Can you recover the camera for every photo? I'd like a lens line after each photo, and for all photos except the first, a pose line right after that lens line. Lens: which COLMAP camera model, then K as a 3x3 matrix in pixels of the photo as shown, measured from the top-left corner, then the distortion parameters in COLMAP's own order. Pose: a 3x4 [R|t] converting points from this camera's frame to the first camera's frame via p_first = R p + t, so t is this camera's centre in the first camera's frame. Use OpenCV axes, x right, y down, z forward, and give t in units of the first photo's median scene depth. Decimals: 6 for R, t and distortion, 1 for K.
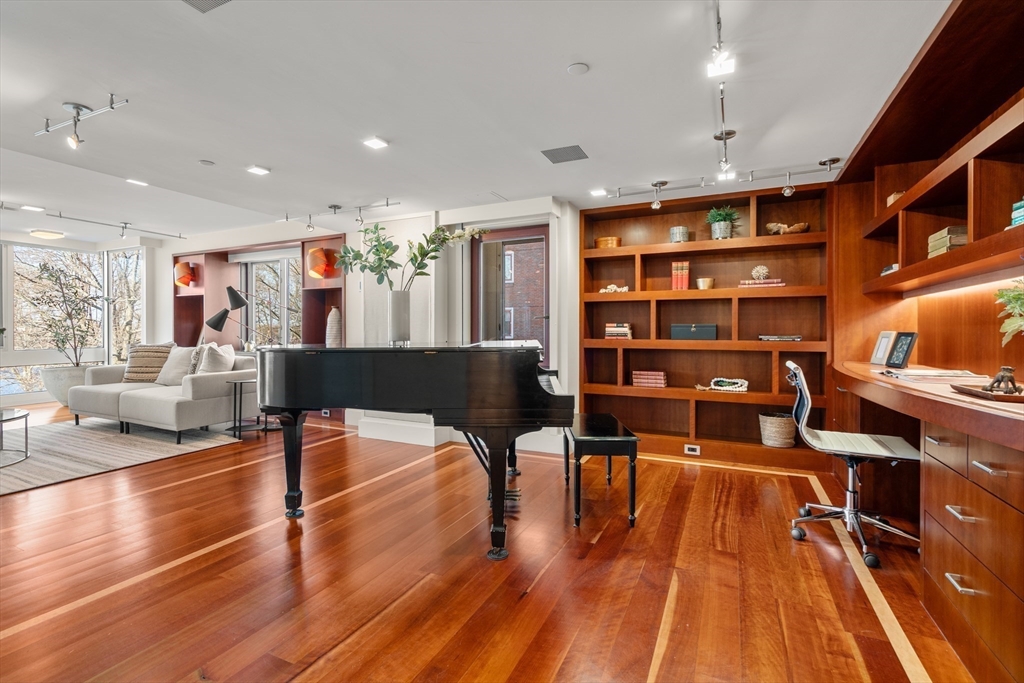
lens RADIAL K [[464.3, 0, 508.5], [0, 464.3, 336.1], [0, 0, 1]] dist [-0.009792, 0.000255]
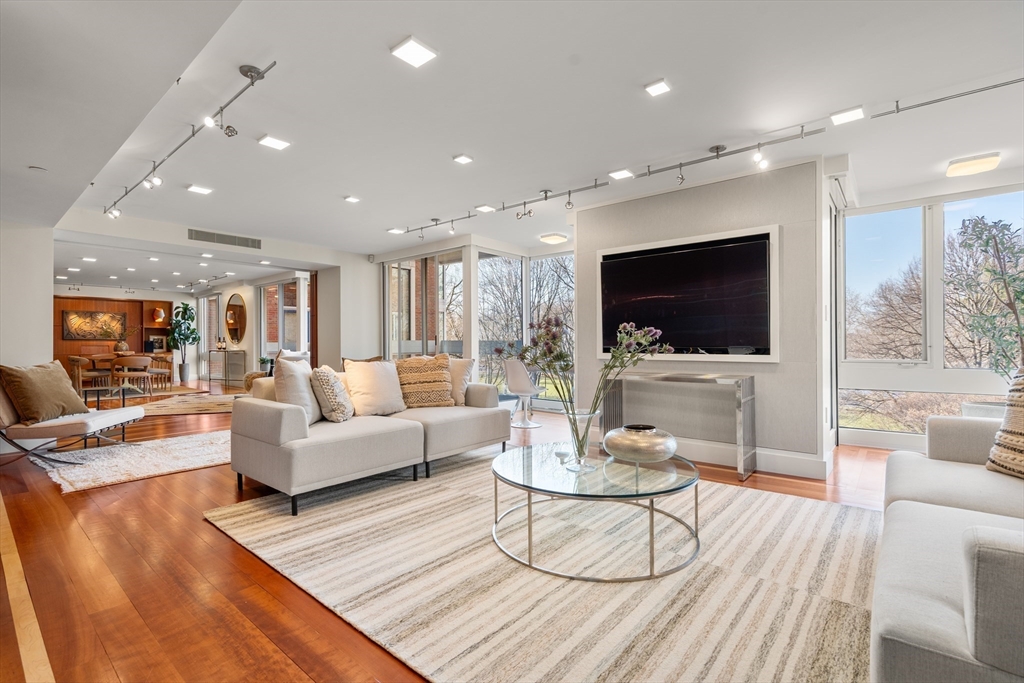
lens RADIAL K [[469.6, 0, 506.6], [0, 469.6, 342.1], [0, 0, 1]] dist [-0.003043, 0.001141]
pose [[-0.257291, -0.002460, -0.966331, -0.297500], [-0.004060, 0.999991, -0.001464, -0.000932], [0.966325, 0.003547, -0.257299, 0.590855]]
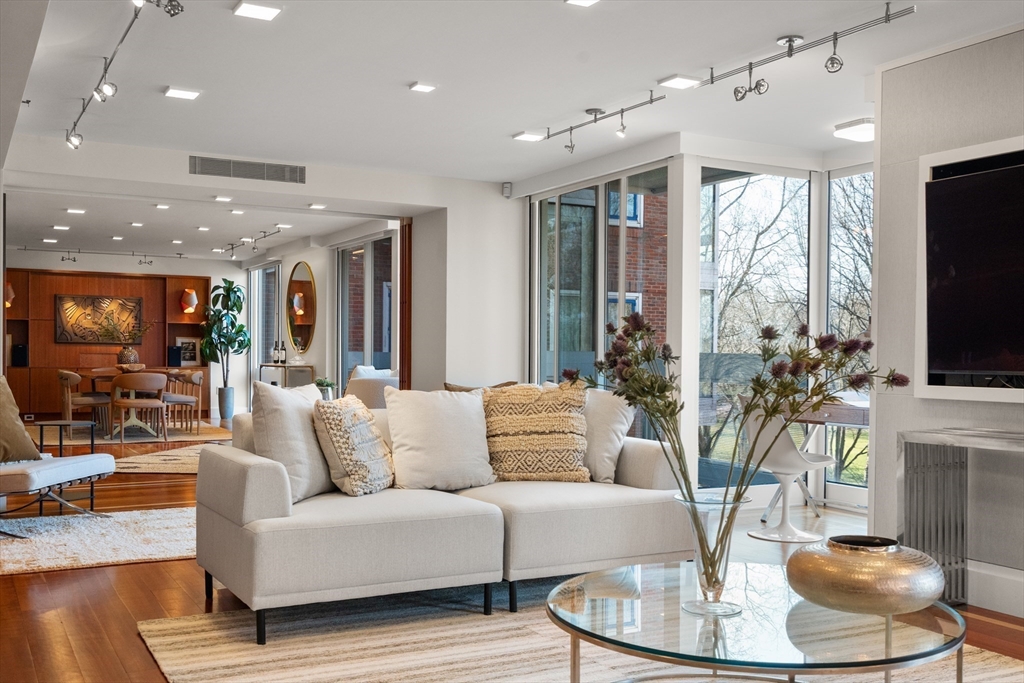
lens RADIAL K [[1017.7, 0, 506.6], [0, 1017.7, 376.6], [0, 0, 1]] dist [0.005080, -0.000316]
pose [[-0.588107, 0.010016, -0.808721, -0.293315], [-0.017073, 0.999547, 0.024795, -0.004384], [0.808603, 0.028390, -0.587670, 0.728424]]
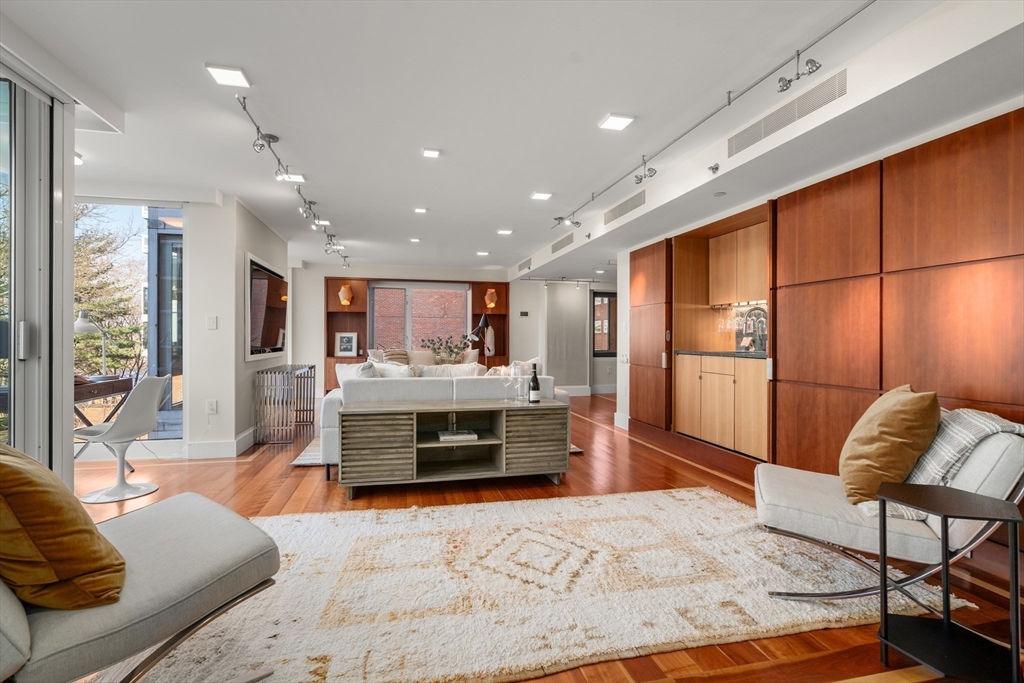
lens RADIAL K [[467.2, 0, 507.4], [0, 467.2, 338.5], [0, 0, 1]] dist [-0.002347, 0.000711]
pose [[0.780486, 0.000536, 0.625174, -1.190155], [0.003047, 0.999984, -0.004661, -0.007027], [-0.625166, 0.005543, 0.780472, -0.294752]]
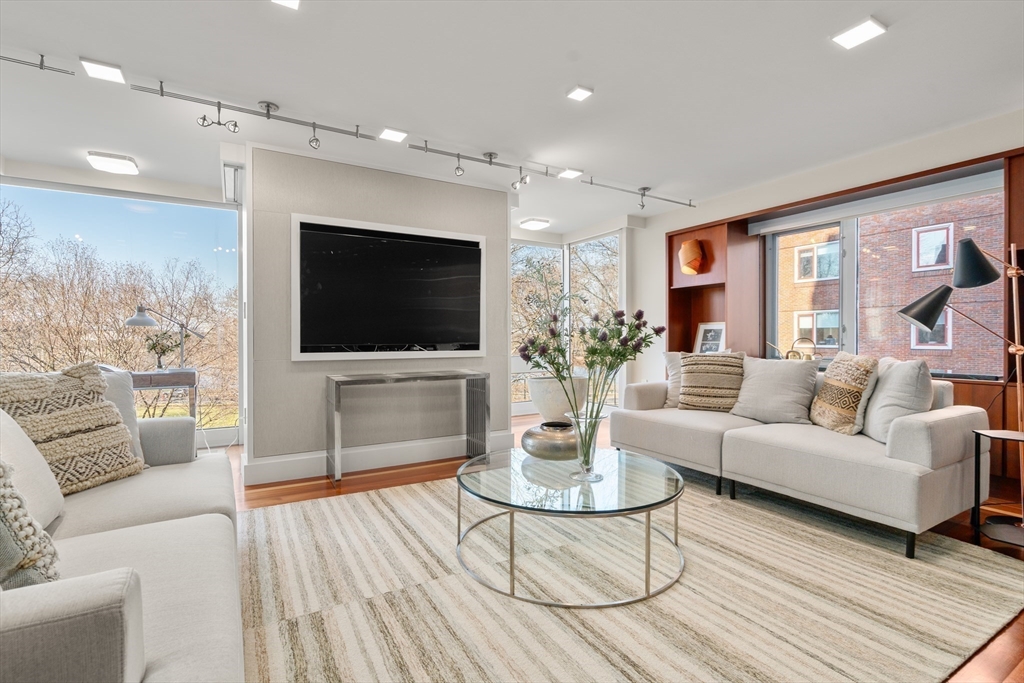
lens RADIAL K [[473.3, 0, 508.8], [0, 473.3, 340.9], [0, 0, 1]] dist [-0.001733, 0.000599]
pose [[0.827945, -0.000153, -0.560809, -0.535811], [-0.001183, 0.999997, -0.002019, 0.001150], [0.560808, 0.002335, 0.827943, 0.227553]]
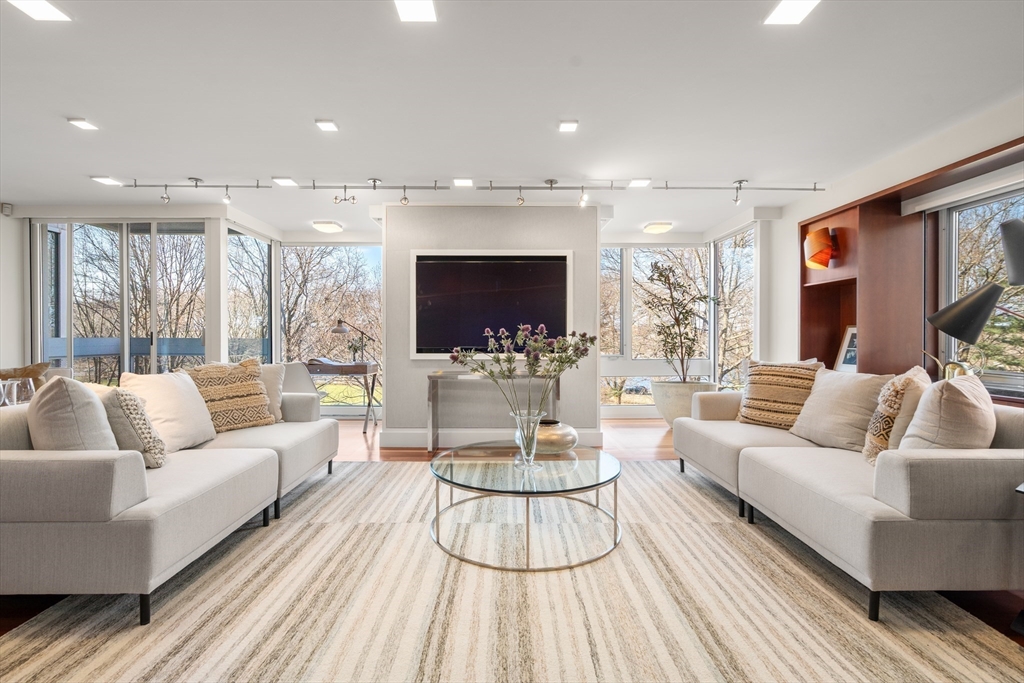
lens RADIAL K [[467.2, 0, 507.4], [0, 467.2, 338.5], [0, 0, 1]] dist [-0.002347, 0.000711]
pose [[0.436042, 0.001875, -0.899924, -0.328664], [-0.006925, 0.999975, -0.001271, -0.008986], [0.899900, 0.006786, 0.436045, 0.357117]]
